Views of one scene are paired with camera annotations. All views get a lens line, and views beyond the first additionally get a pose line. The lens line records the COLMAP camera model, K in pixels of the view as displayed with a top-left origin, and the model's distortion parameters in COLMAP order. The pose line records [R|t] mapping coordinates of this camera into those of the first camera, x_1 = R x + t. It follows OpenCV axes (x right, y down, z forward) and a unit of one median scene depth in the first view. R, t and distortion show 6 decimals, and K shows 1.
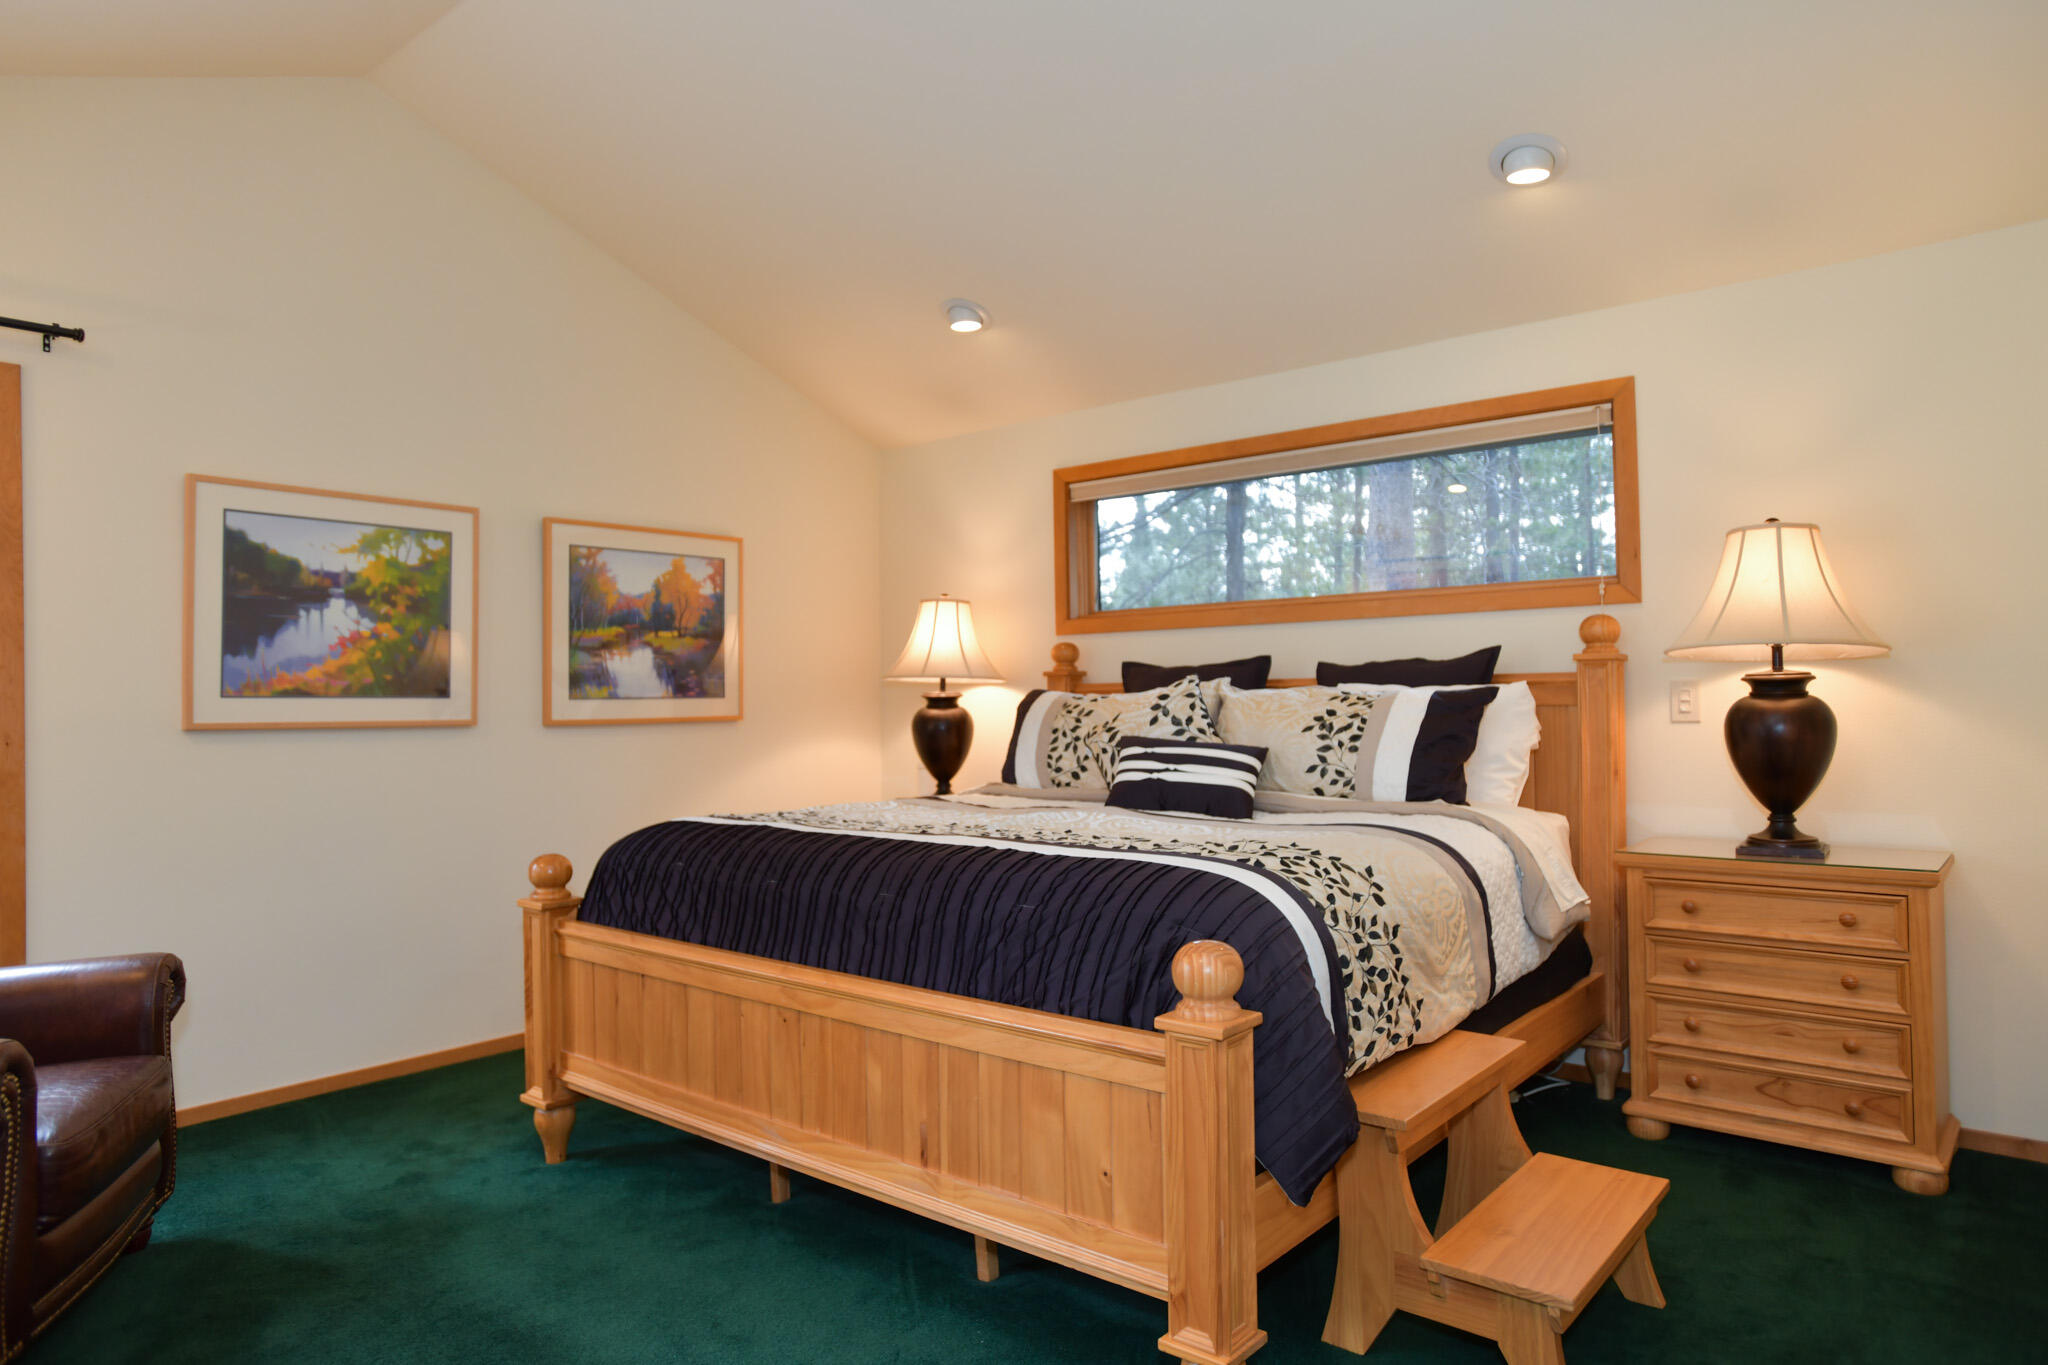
lens RADIAL K [[1243.5, 0, 1026.2], [0, 1243.5, 686.0], [0, 0, 1]] dist [-0.004064, -0.000715]
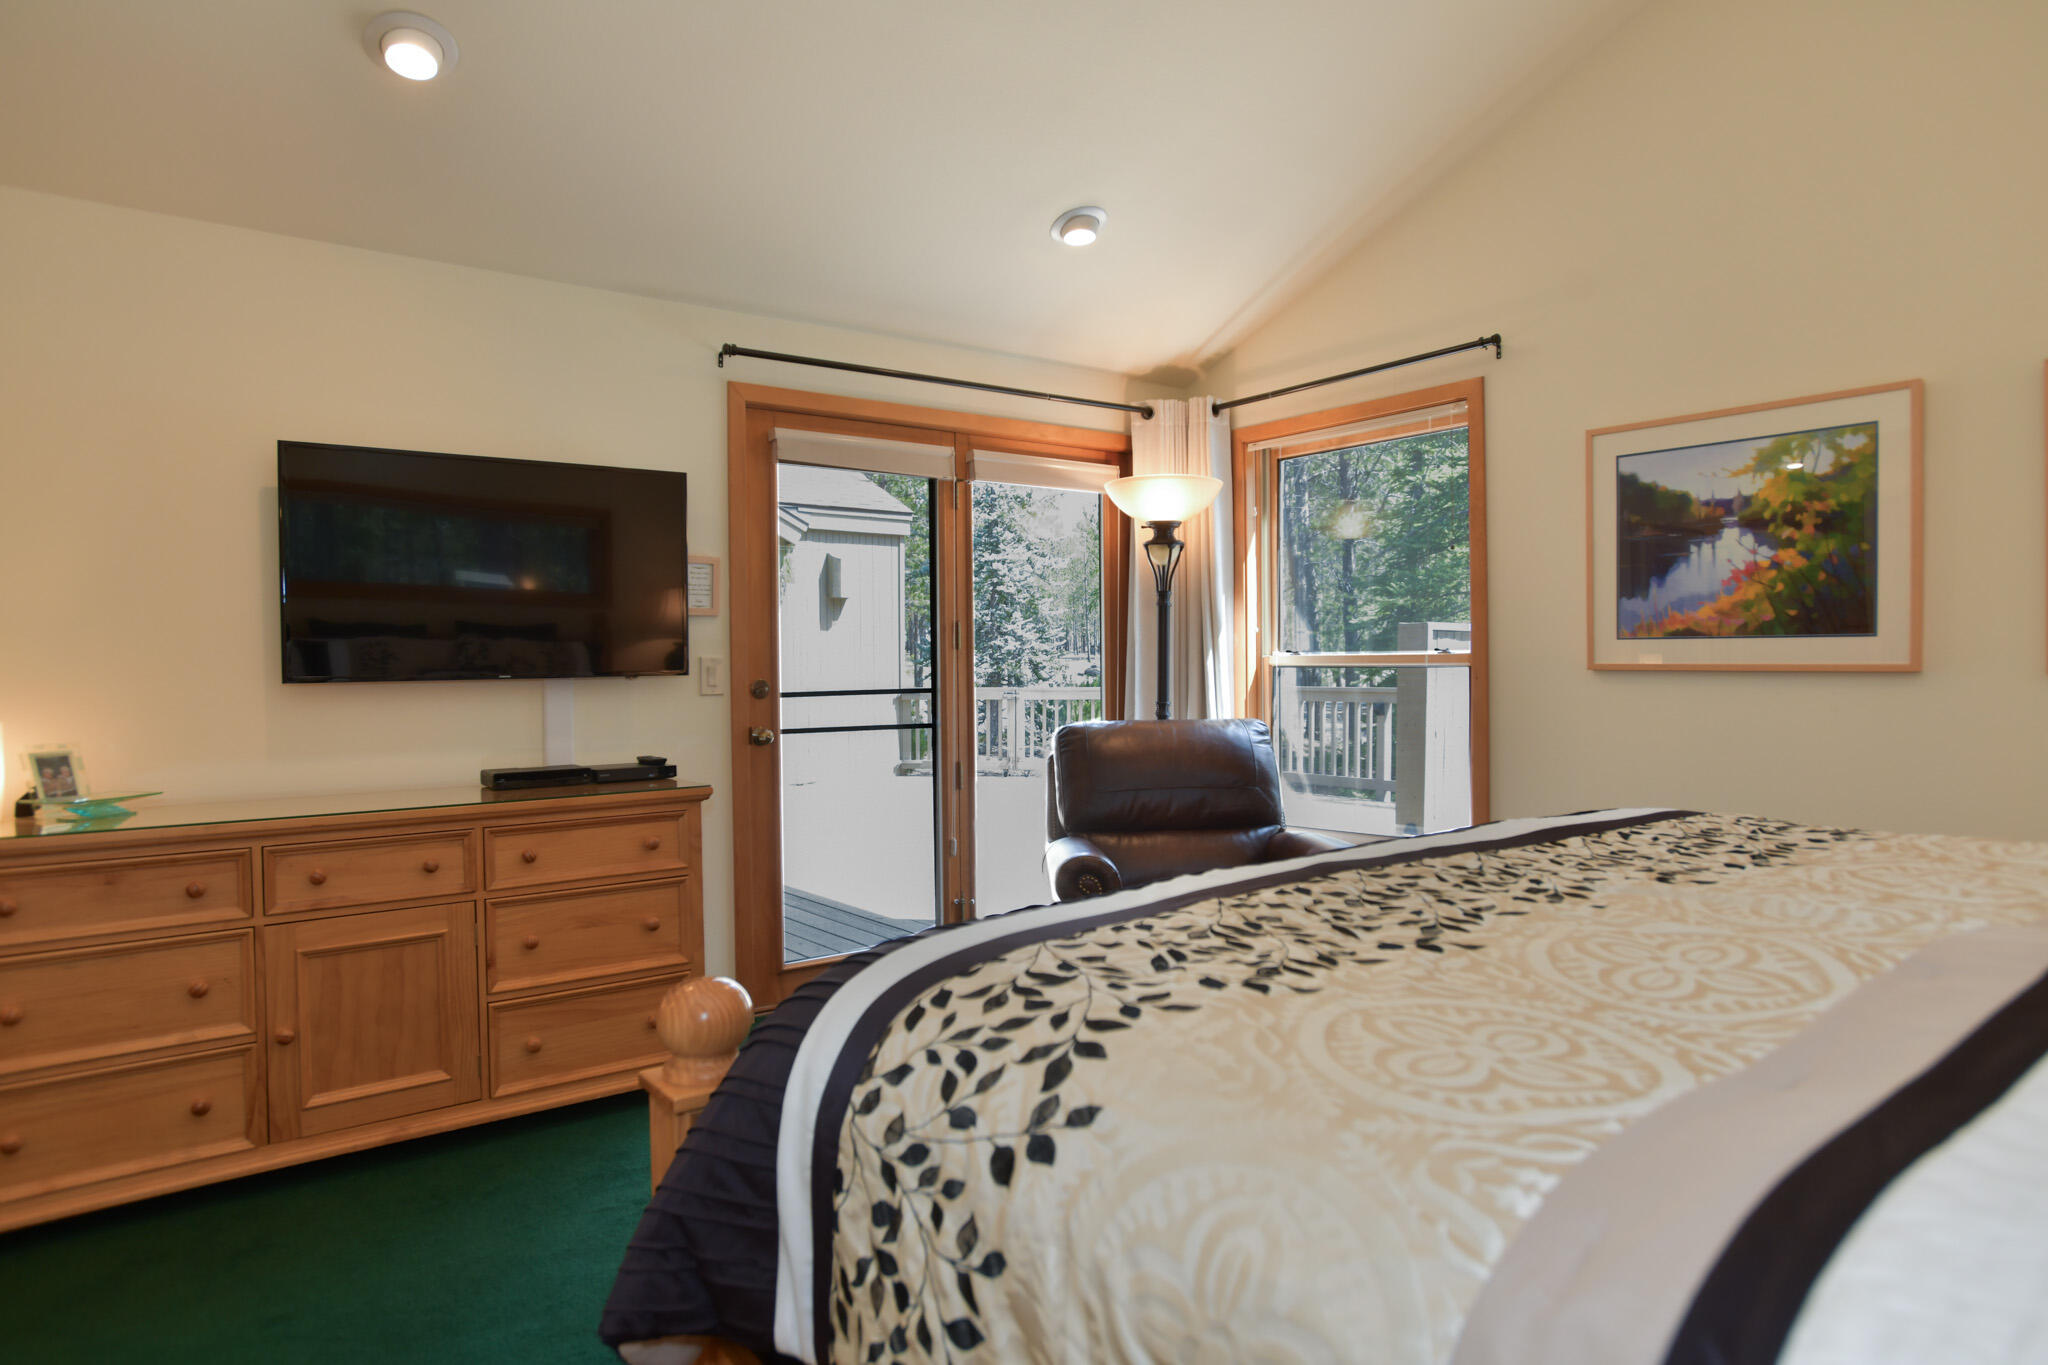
lens RADIAL K [[1243.5, 0, 1024.3], [0, 1243.5, 679.7], [0, 0, 1]] dist [-0.004064, -0.000715]
pose [[-0.258285, 0.030212, -0.965596, 0.446887], [0.024171, 0.999400, 0.024804, 0.004983], [0.965766, -0.016933, -0.258860, 0.728618]]
